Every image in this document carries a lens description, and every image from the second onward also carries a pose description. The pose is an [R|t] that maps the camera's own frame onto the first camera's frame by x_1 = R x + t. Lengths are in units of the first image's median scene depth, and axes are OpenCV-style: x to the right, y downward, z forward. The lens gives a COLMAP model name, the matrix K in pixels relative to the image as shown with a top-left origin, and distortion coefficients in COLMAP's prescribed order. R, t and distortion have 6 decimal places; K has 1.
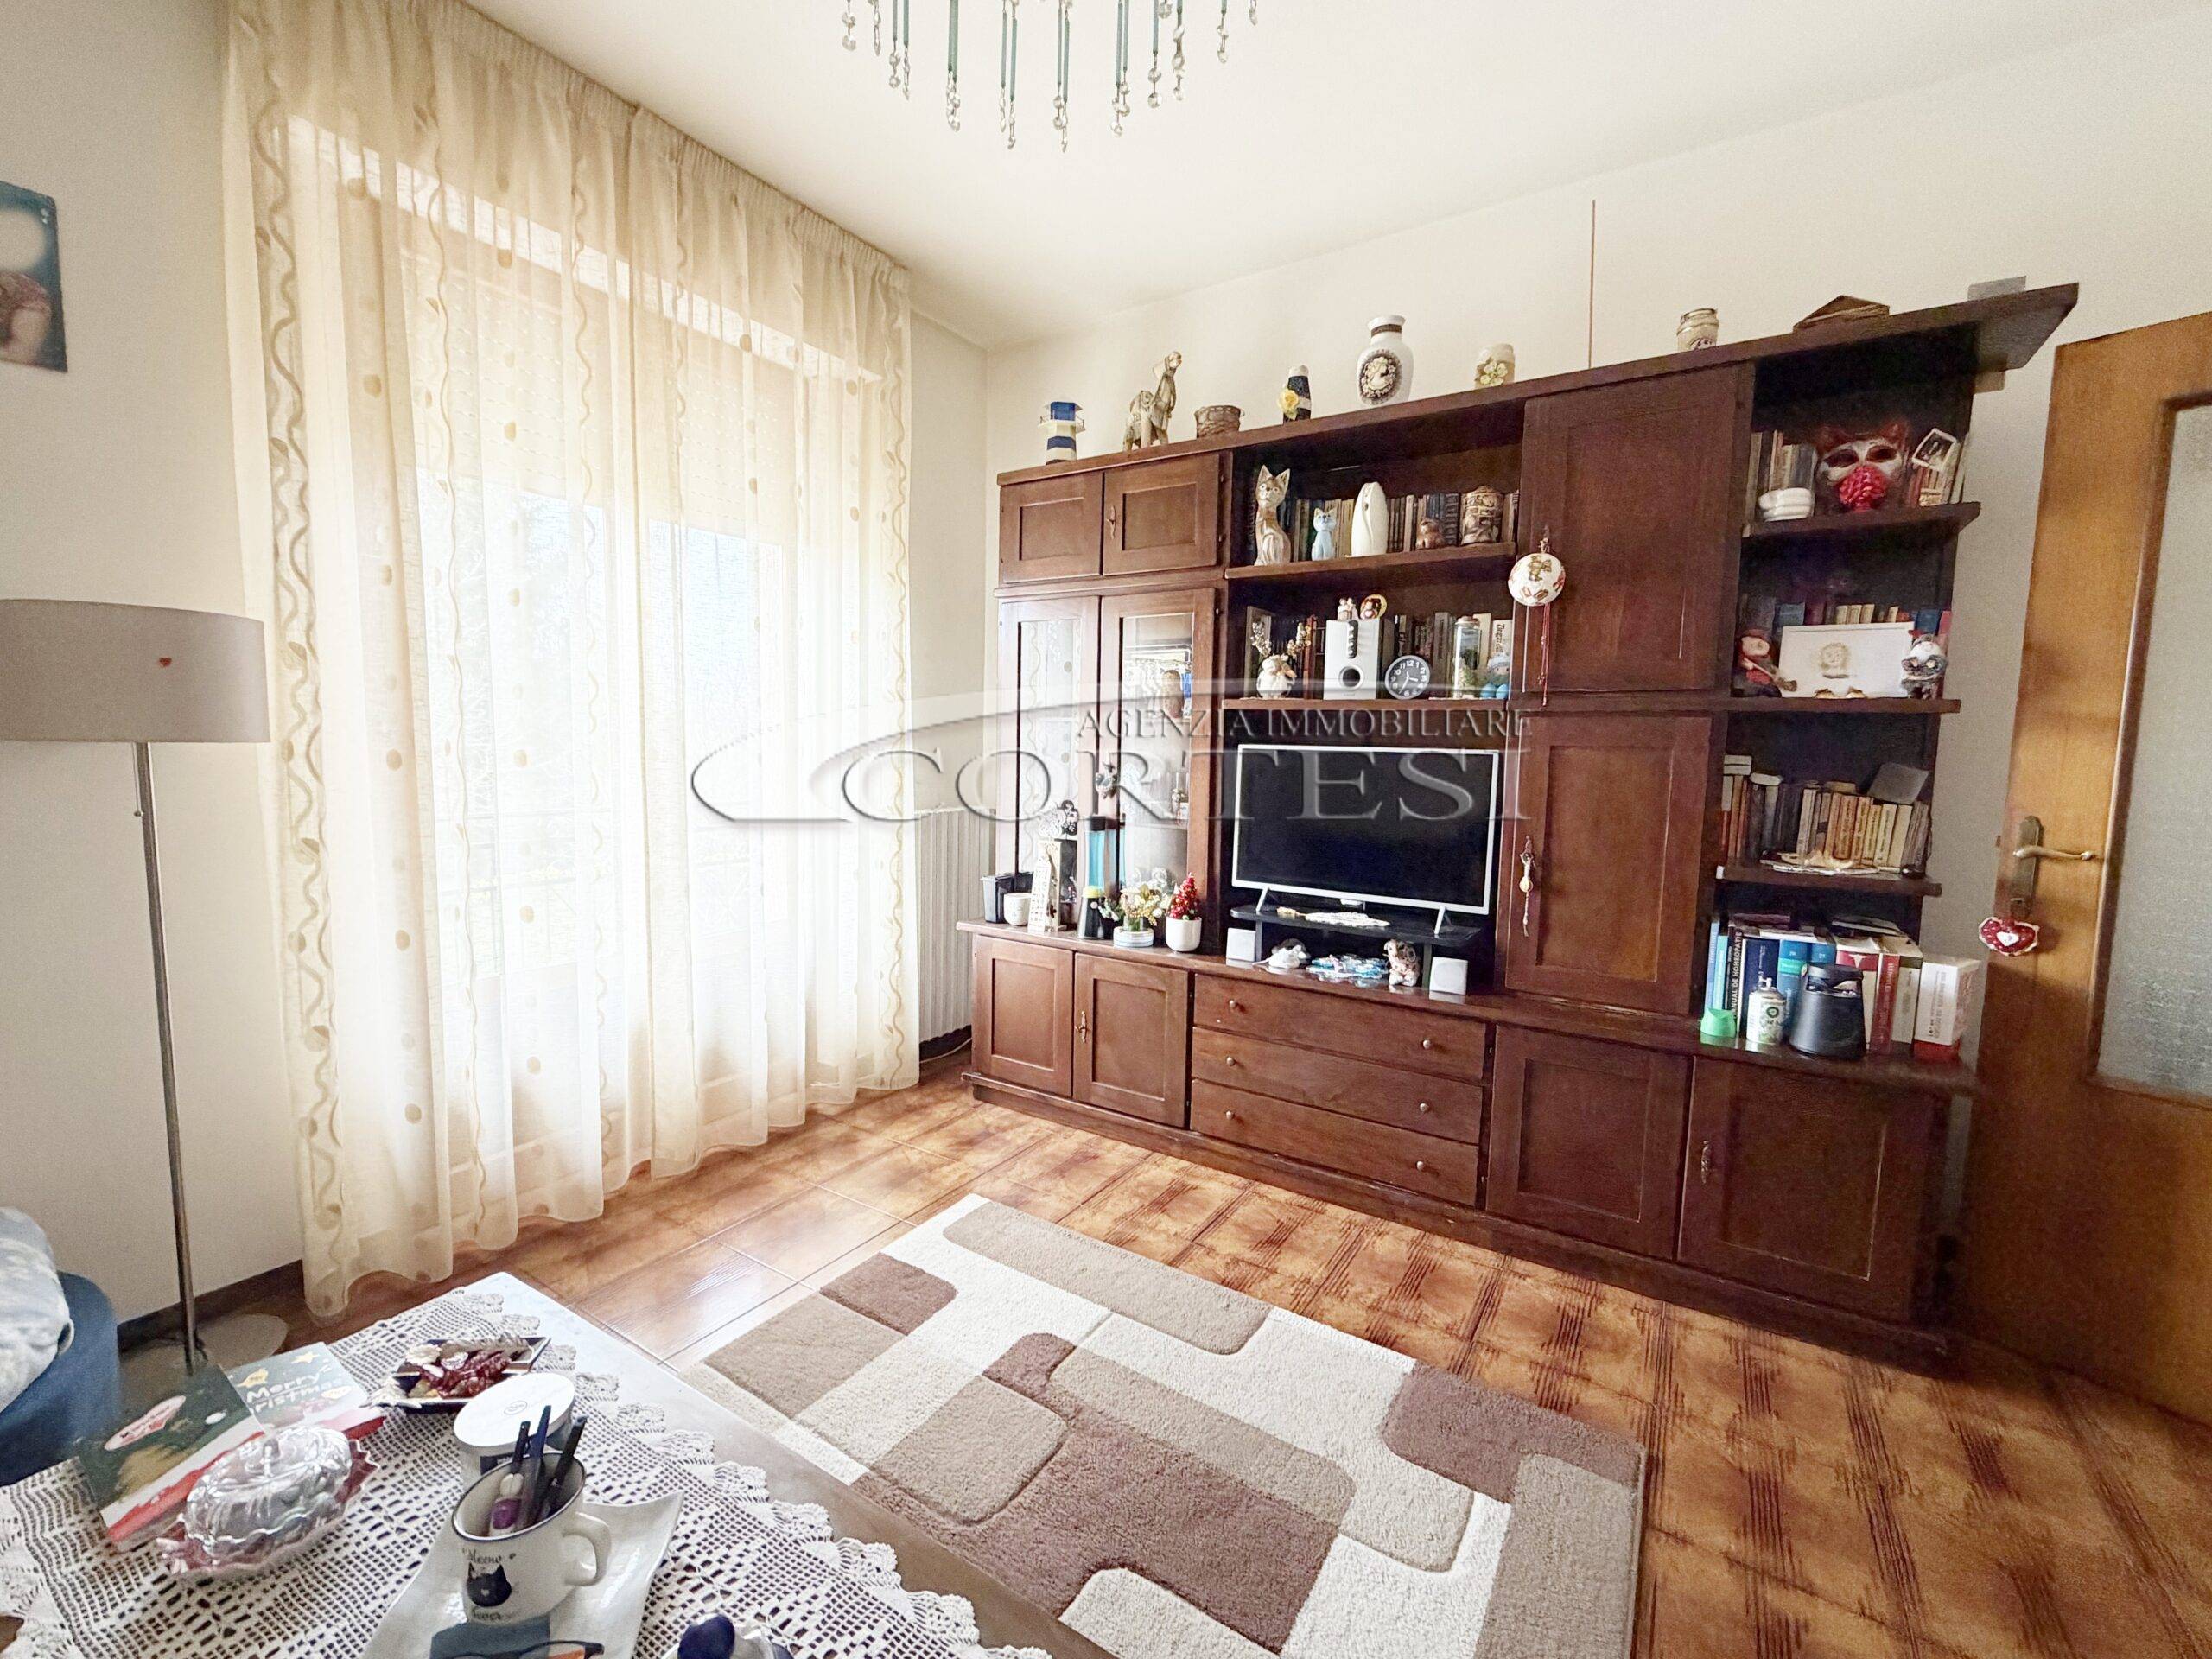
lens RADIAL K [[935.3, 0, 1099.3], [0, 935.3, 828.2], [0, 0, 1]] dist [-0.000474, 0.000143]
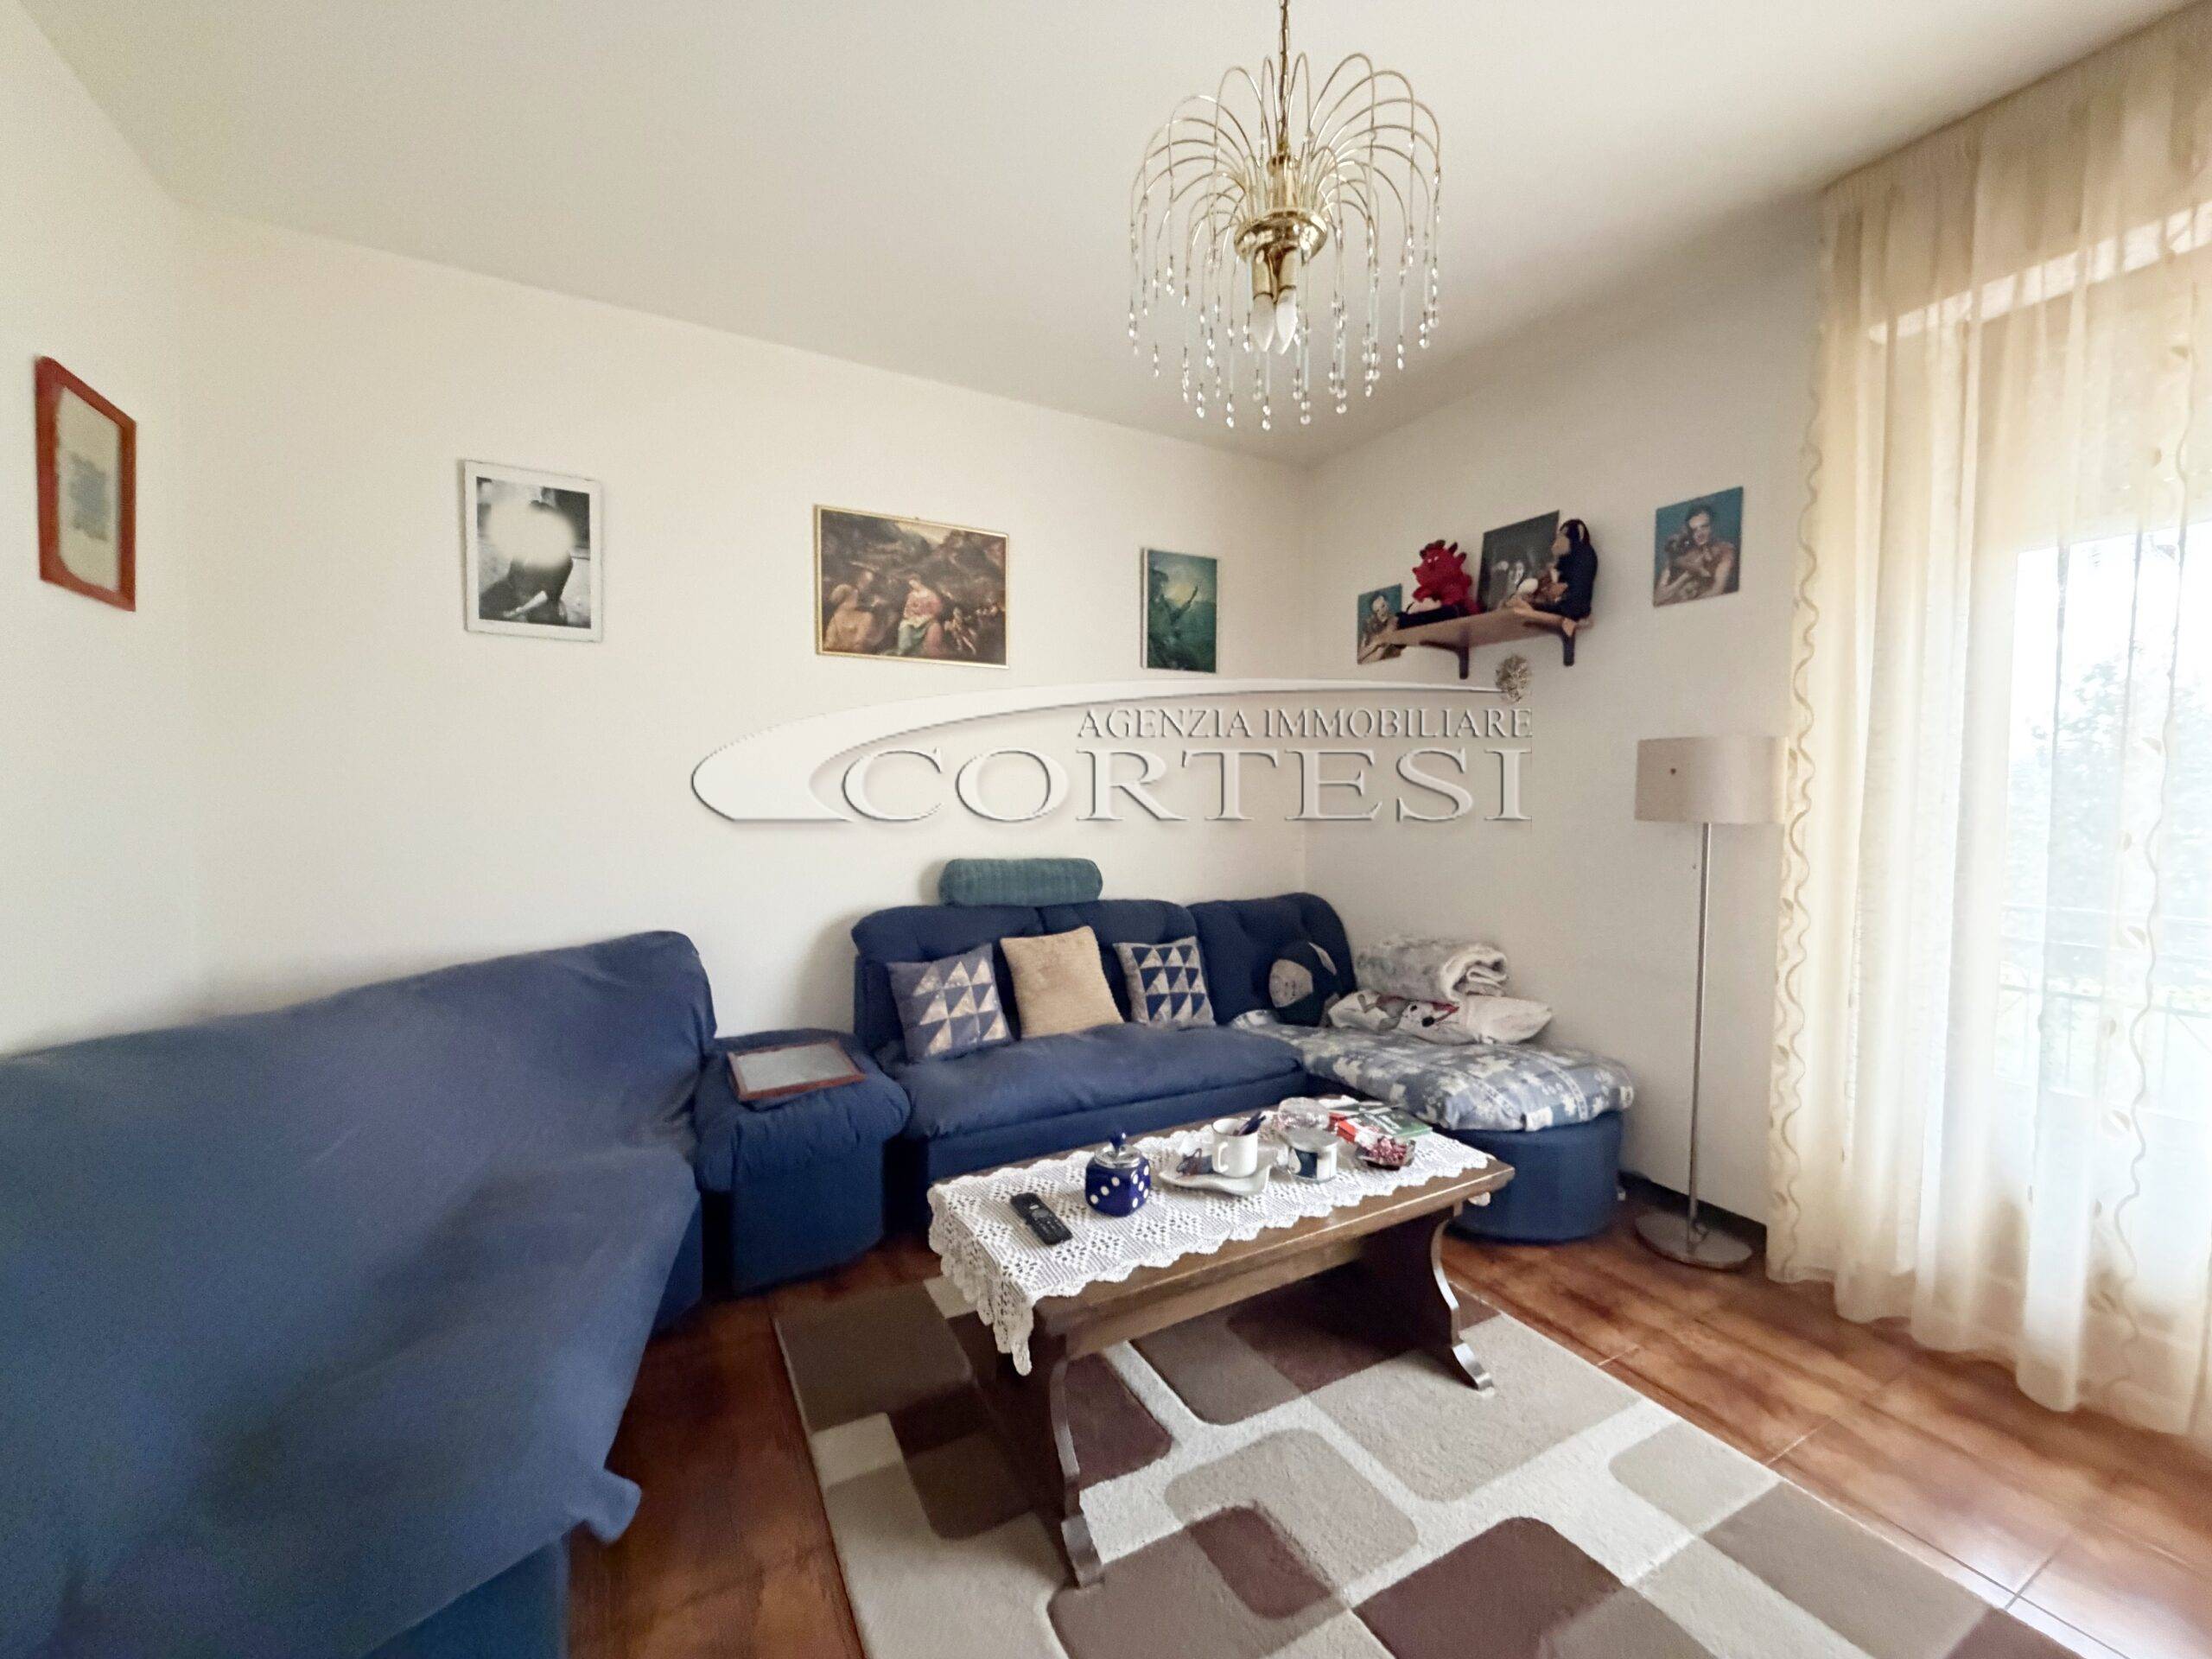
lens RADIAL K [[878.6, 0, 1100.4], [0, 878.6, 828.8], [0, 0, 1]] dist [-0.001184, 0.000309]
pose [[-0.473296, 0.015710, -0.880763, 0.531699], [-0.099699, 0.992461, 0.071278, -0.061006], [0.875243, 0.121547, -0.468162, 0.579369]]
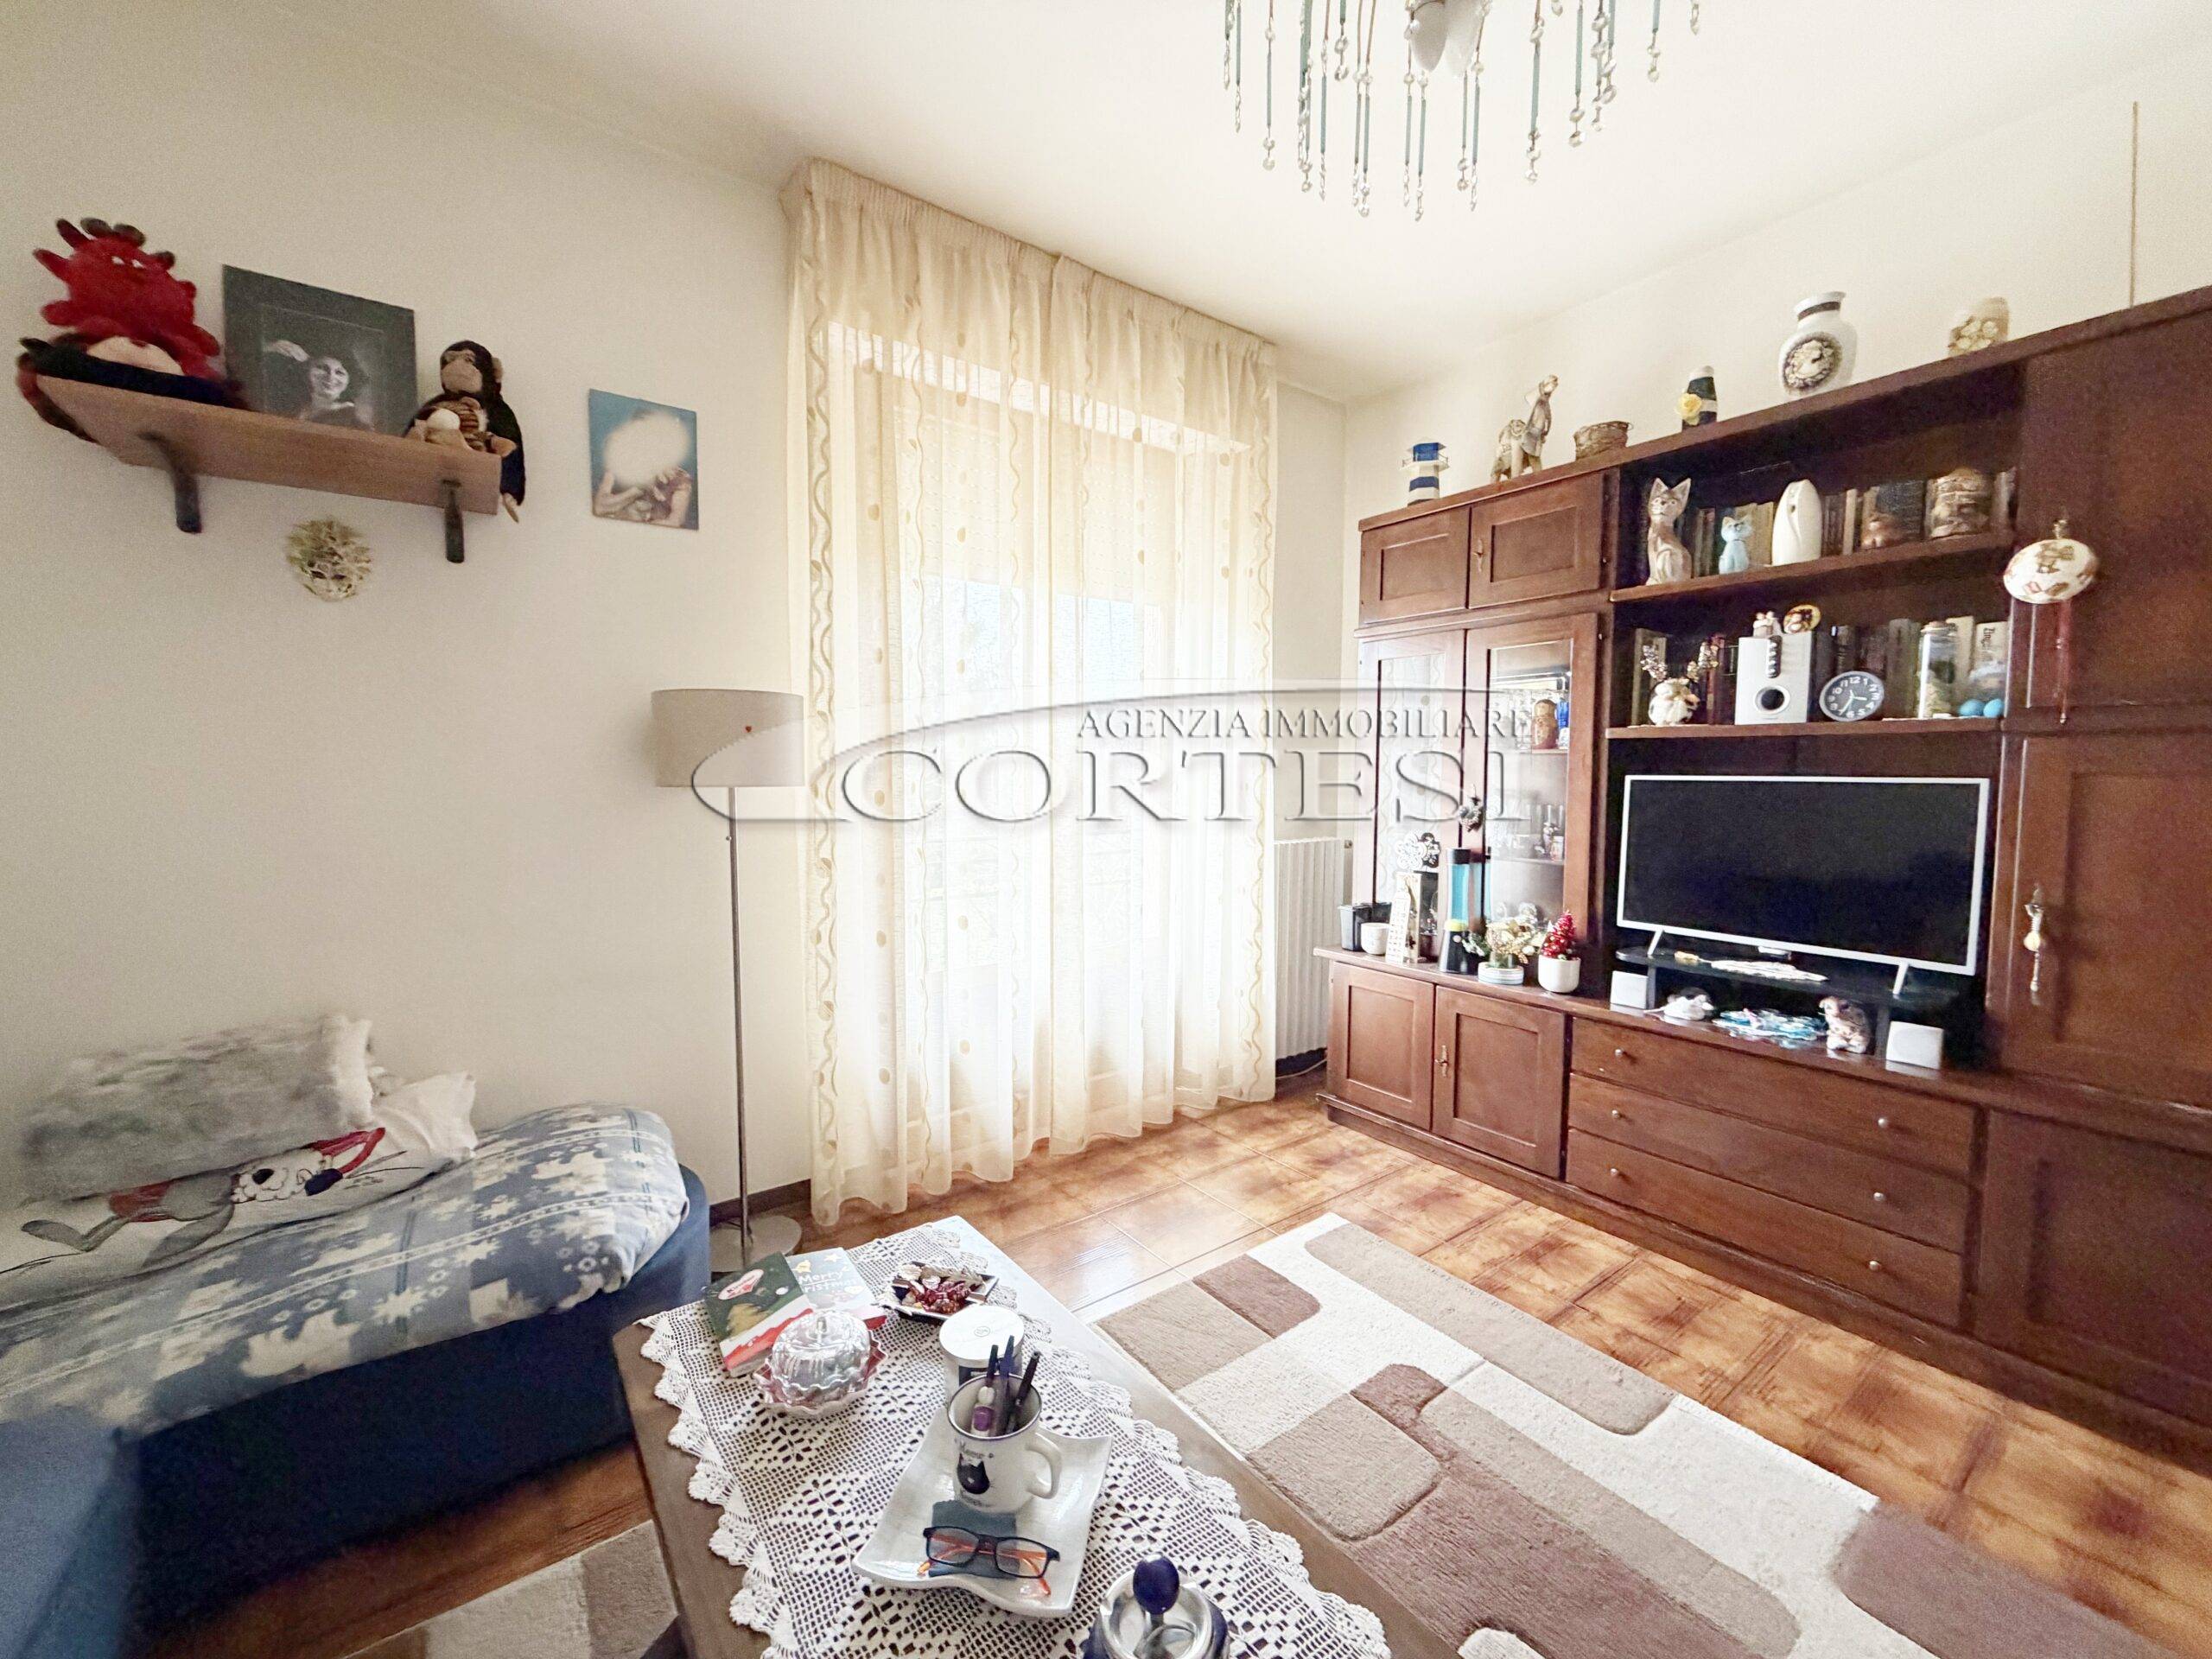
lens RADIAL K [[878.6, 0, 1099.2], [0, 878.6, 828.1], [0, 0, 1]] dist [-0.001184, 0.000309]
pose [[0.932376, 0.007068, -0.361420, -0.029500], [-0.018212, 0.999458, -0.027436, -0.003364], [0.361030, 0.032163, 0.931999, -0.013905]]
